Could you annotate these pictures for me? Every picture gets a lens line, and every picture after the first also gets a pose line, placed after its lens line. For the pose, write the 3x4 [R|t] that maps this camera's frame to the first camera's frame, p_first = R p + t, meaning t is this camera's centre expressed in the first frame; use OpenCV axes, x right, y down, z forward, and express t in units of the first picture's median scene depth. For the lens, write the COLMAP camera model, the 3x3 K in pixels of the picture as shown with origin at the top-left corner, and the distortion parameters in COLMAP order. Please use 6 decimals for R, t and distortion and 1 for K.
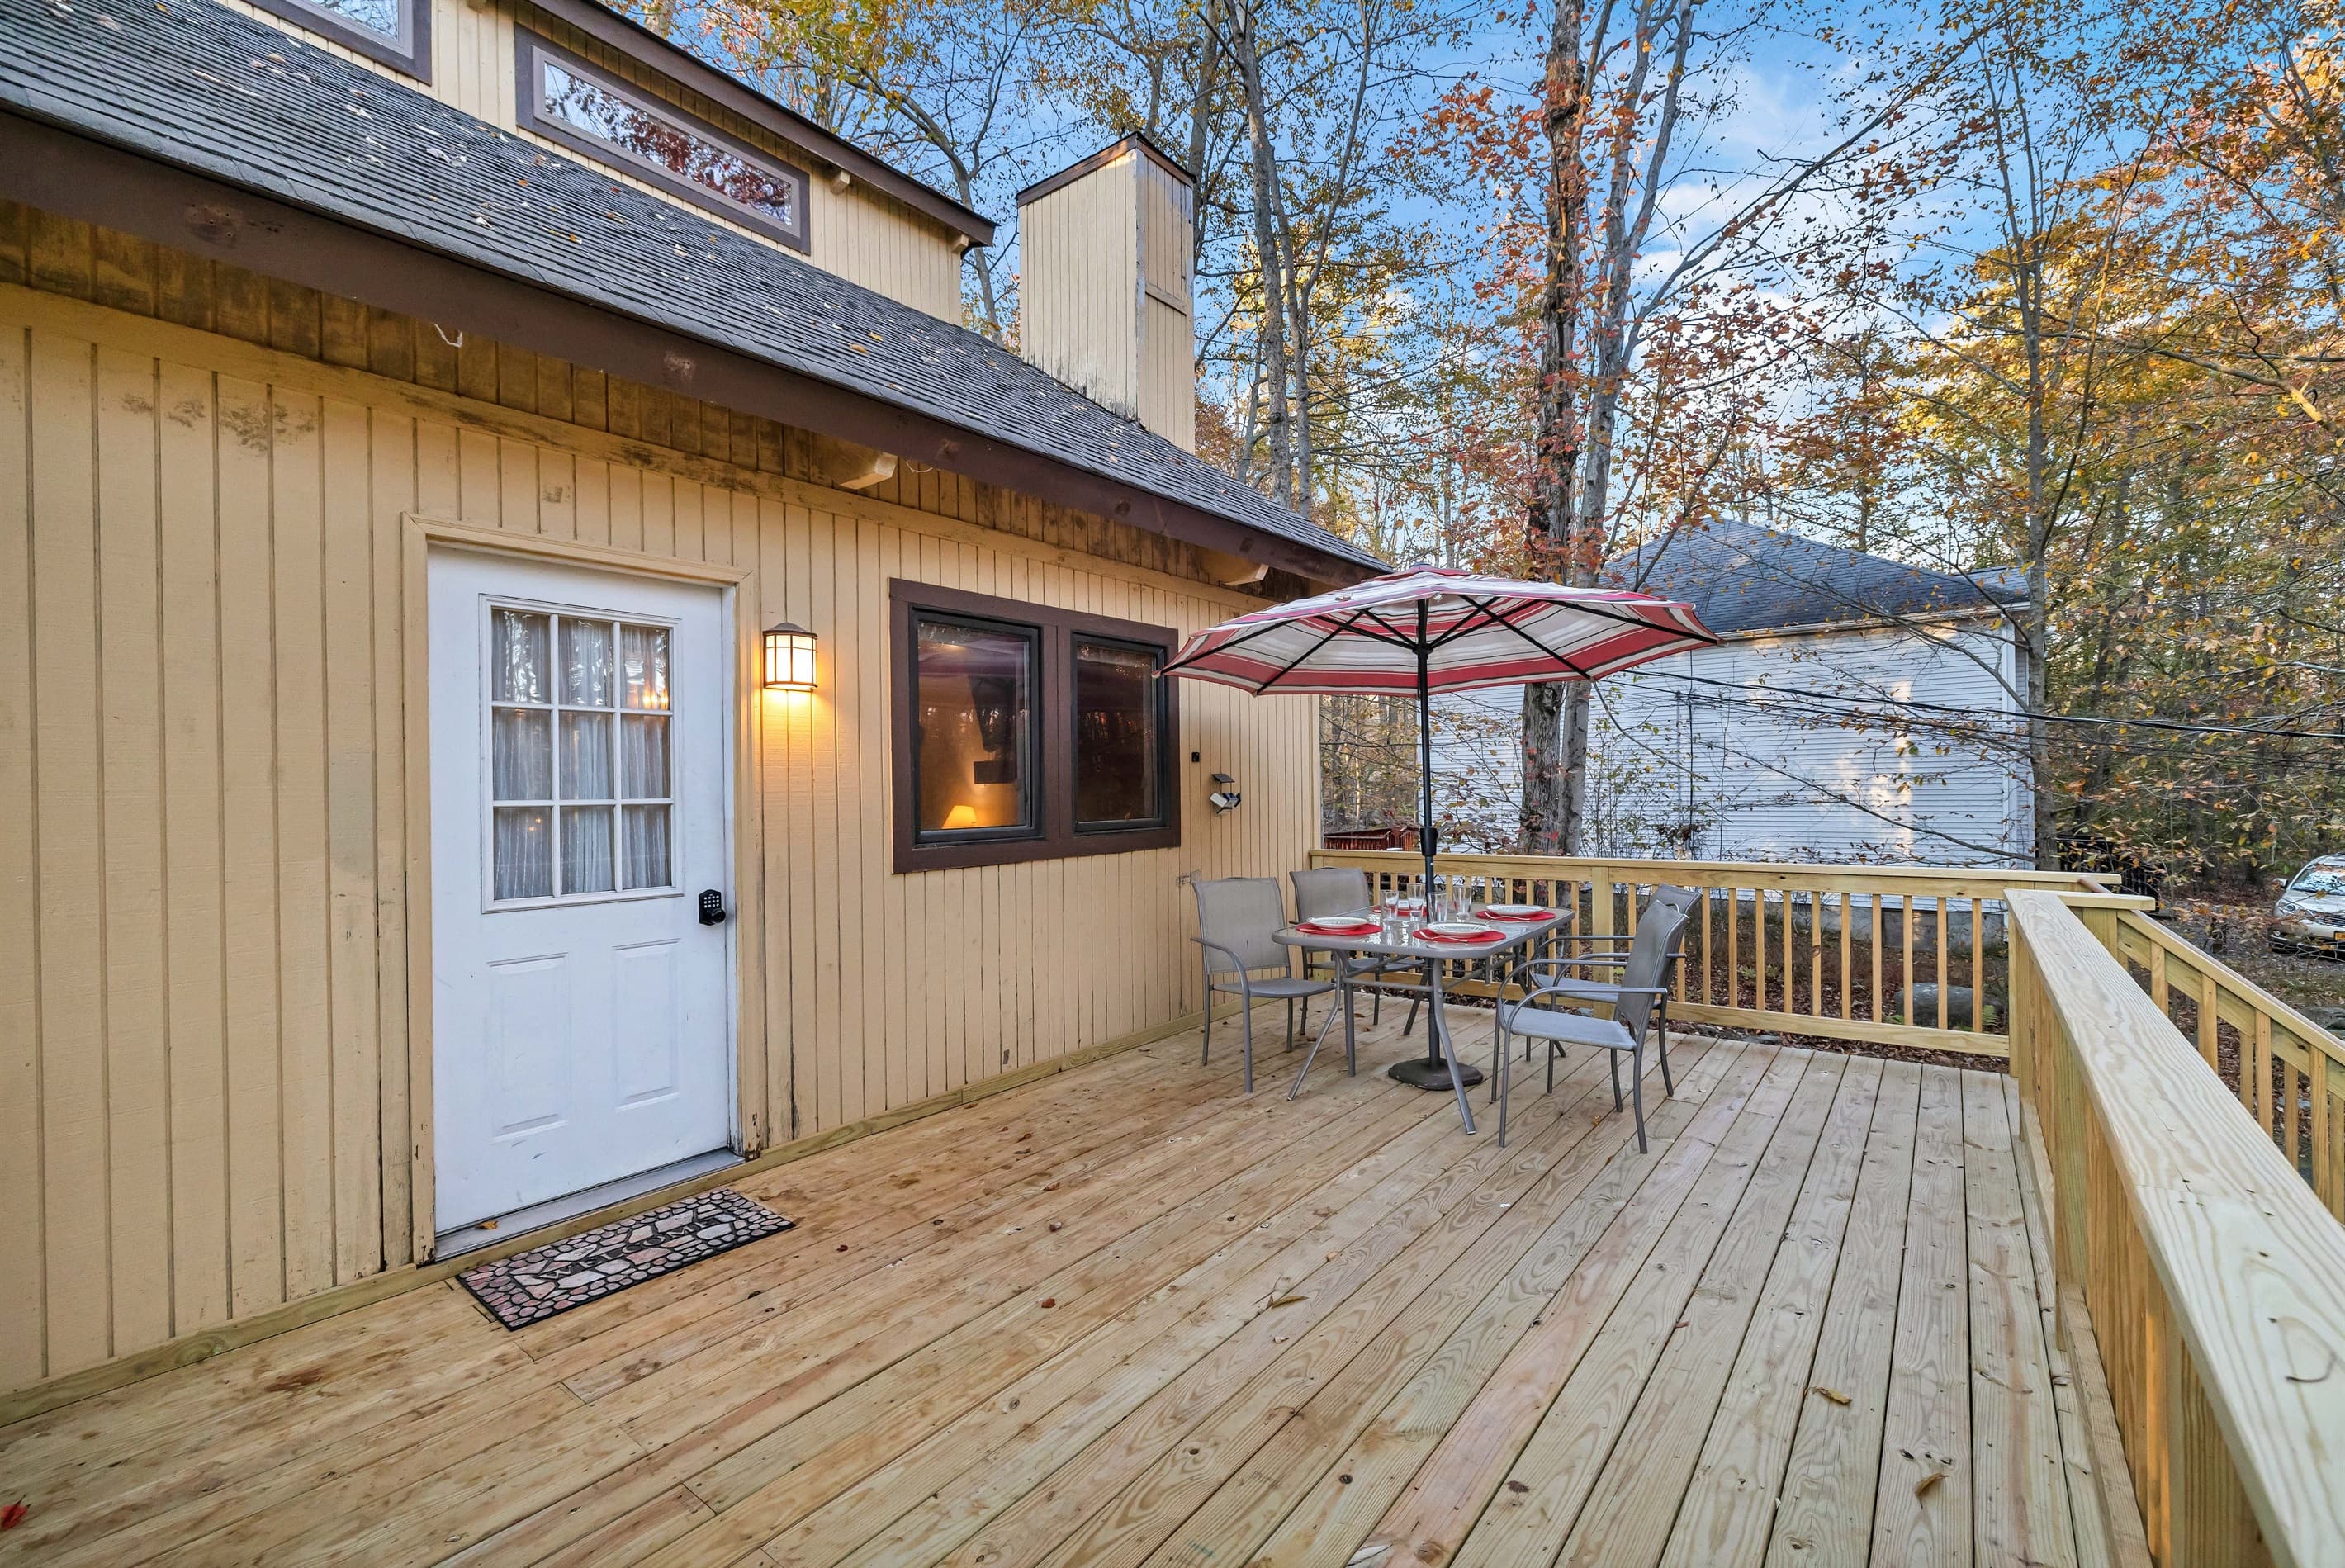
lens RADIAL K [[981.4, 0, 1182.4], [0, 981.4, 787.0], [0, 0, 1]] dist [0.000125, 0.000473]
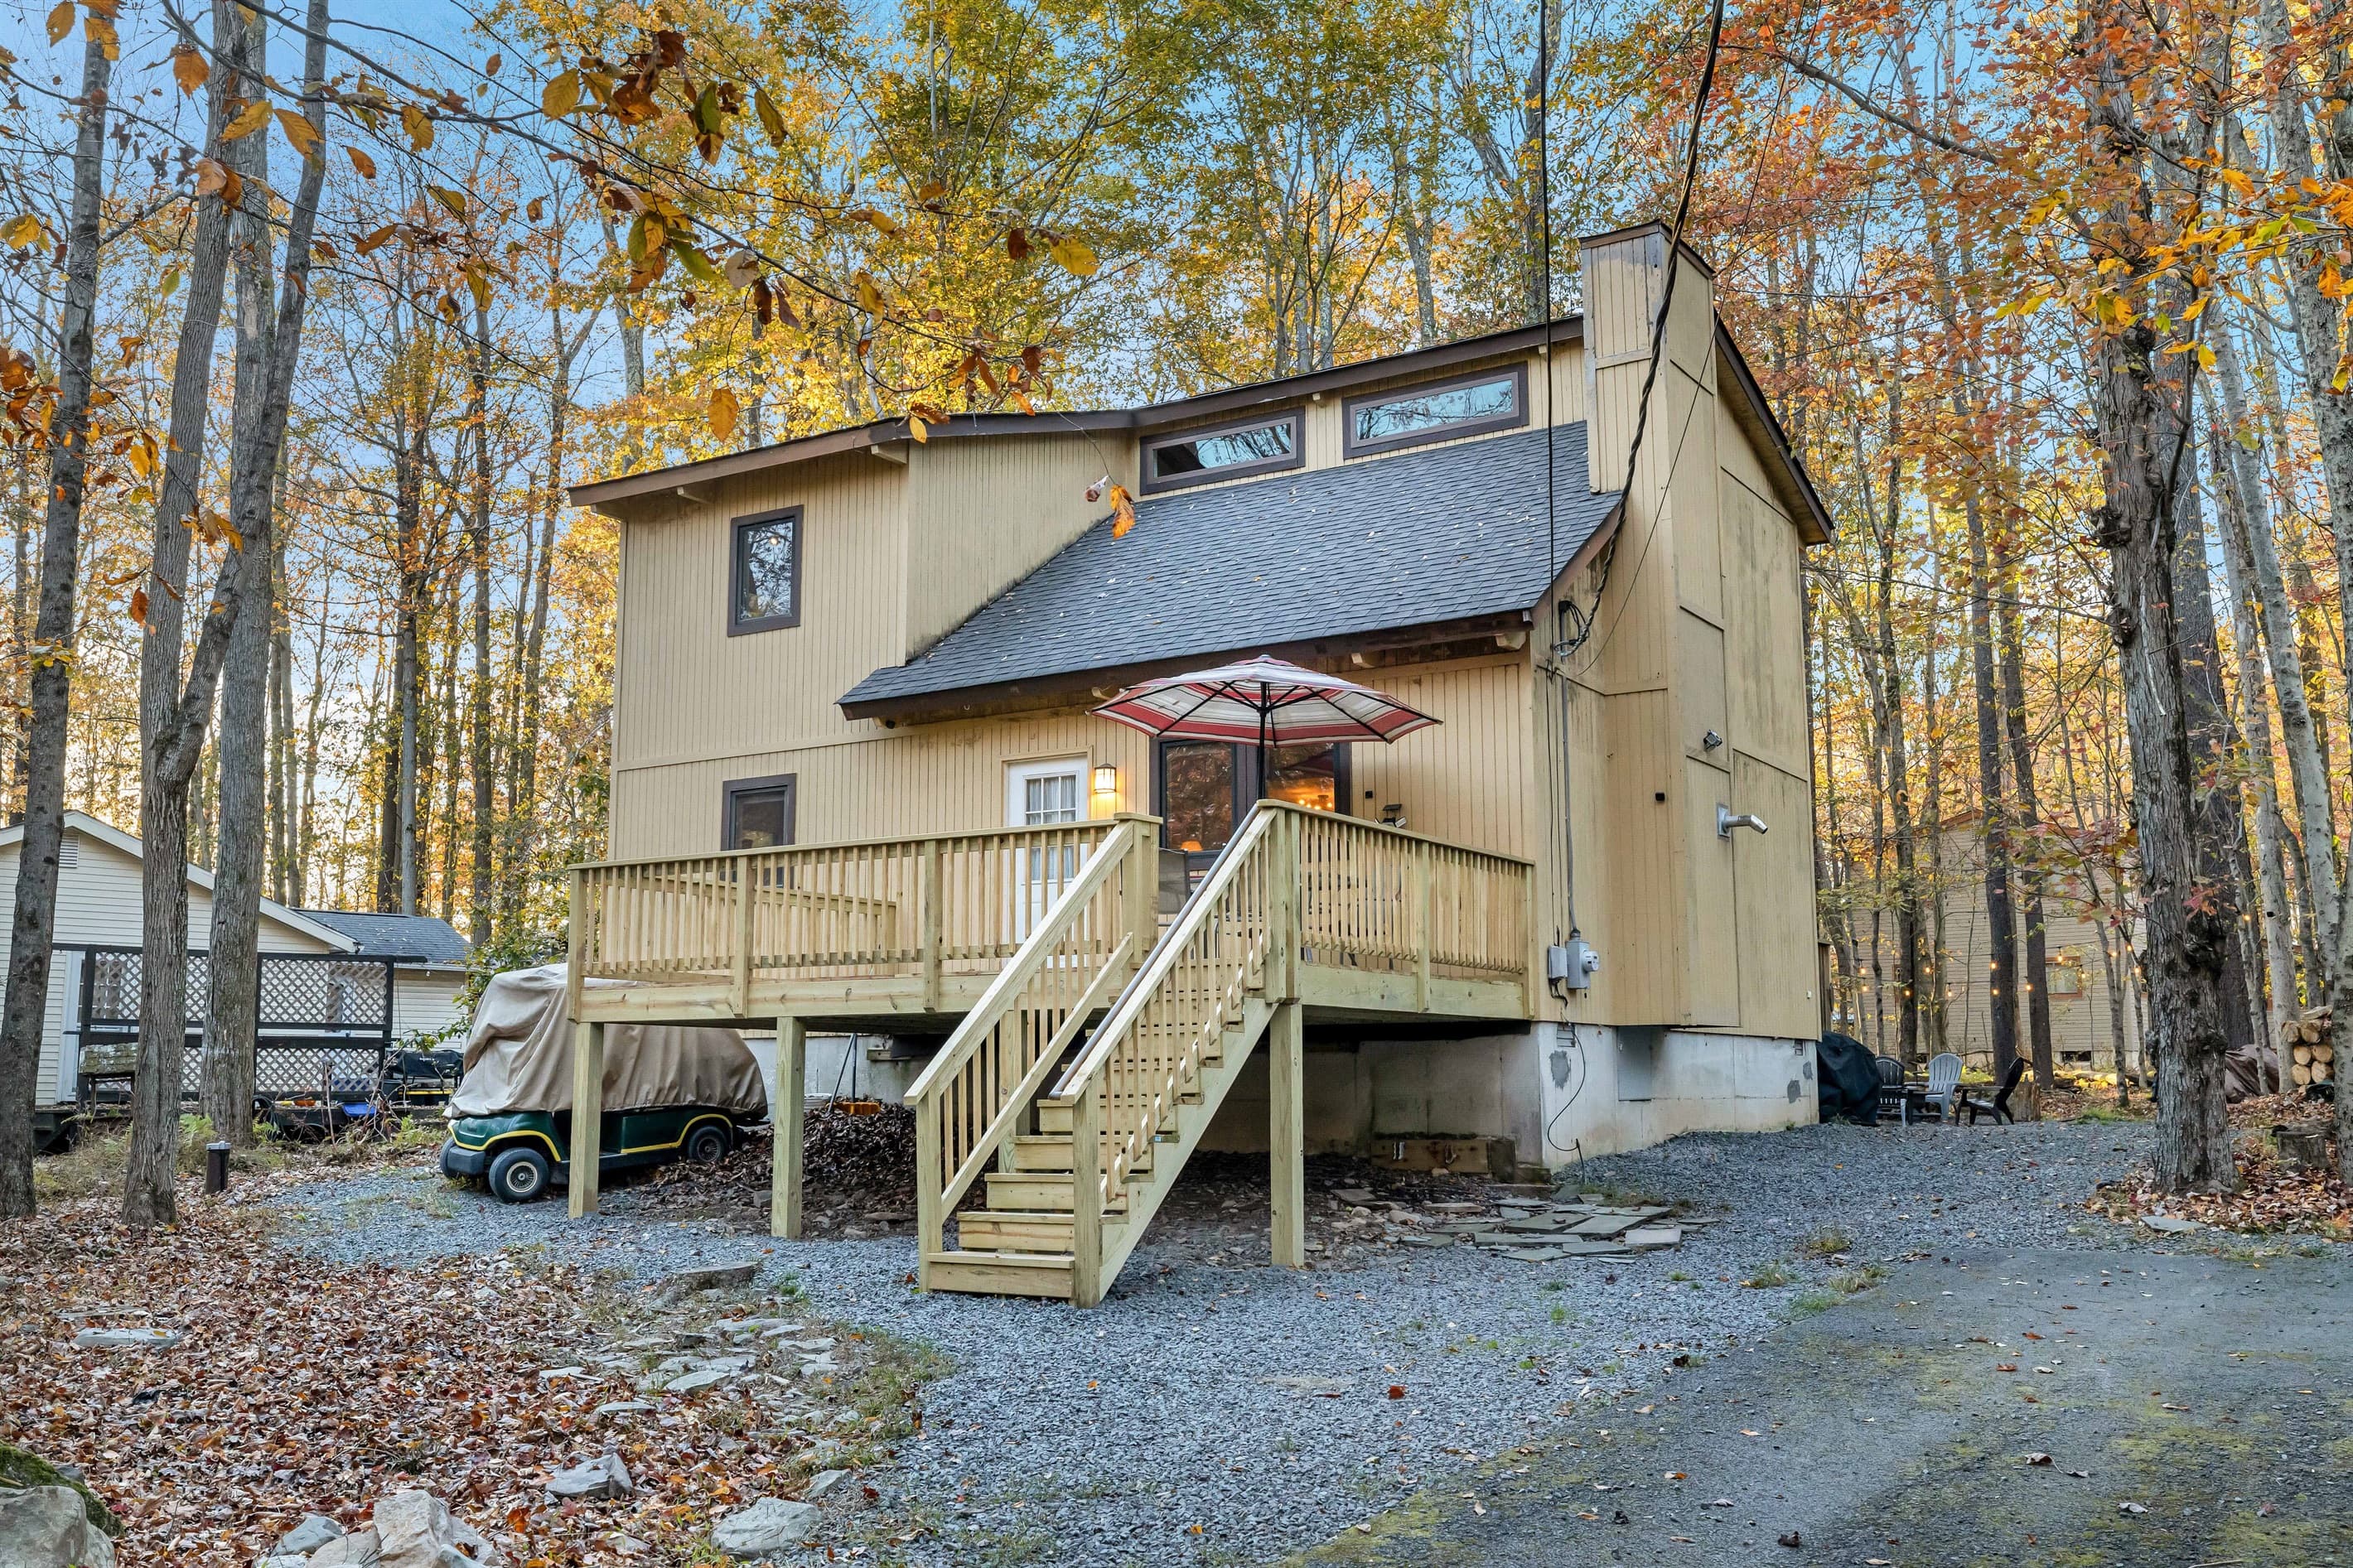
lens RADIAL K [[2061.0, 0, 1174.6], [0, 2061.0, 809.0], [0, 0, 1]] dist [0.000790, -0.000340]
pose [[0.103658, -0.123012, -0.986977, 3.813466], [-0.005290, 0.992240, -0.124223, 0.468024], [0.994599, 0.018098, 0.102203, 0.586326]]
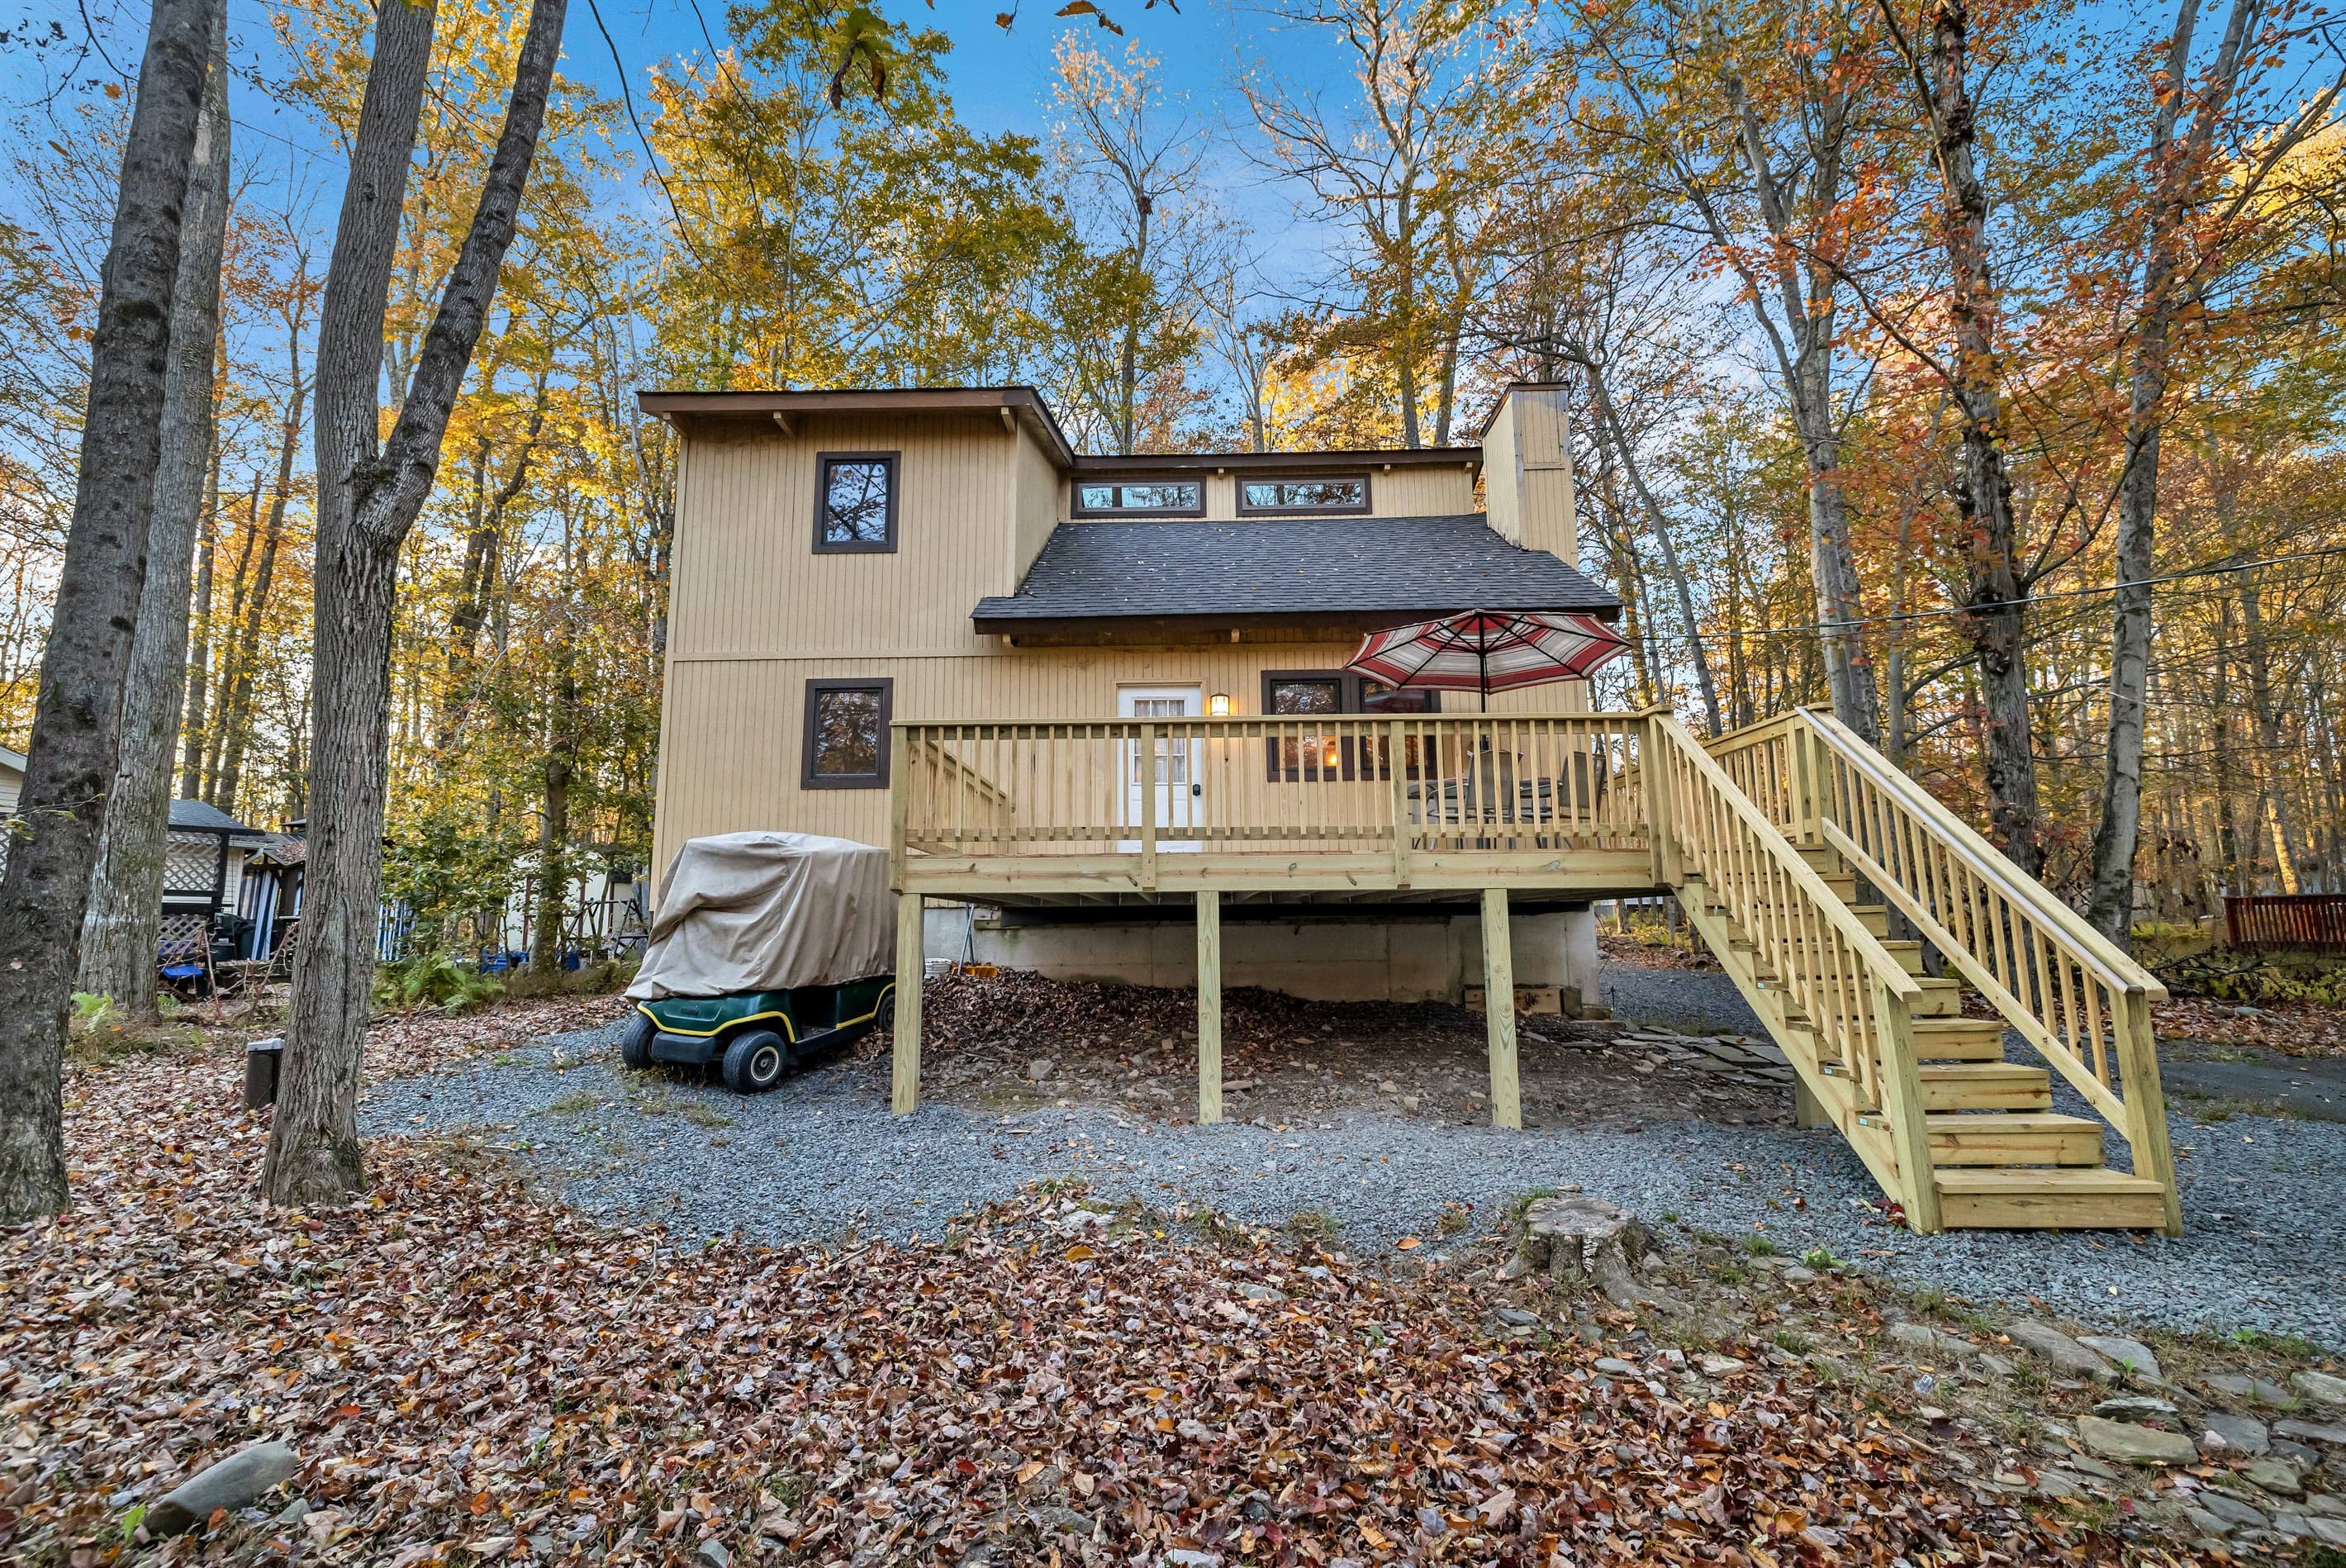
lens RADIAL K [[986.7, 0, 1175.4], [0, 986.7, 787.6], [0, 0, 1]] dist [0.000183, -0.000567]
pose [[0.599341, -0.106382, -0.793394, 1.567369], [-0.003663, 0.990755, -0.135613, 0.439658], [0.800486, 0.084185, 0.593410, -0.702793]]
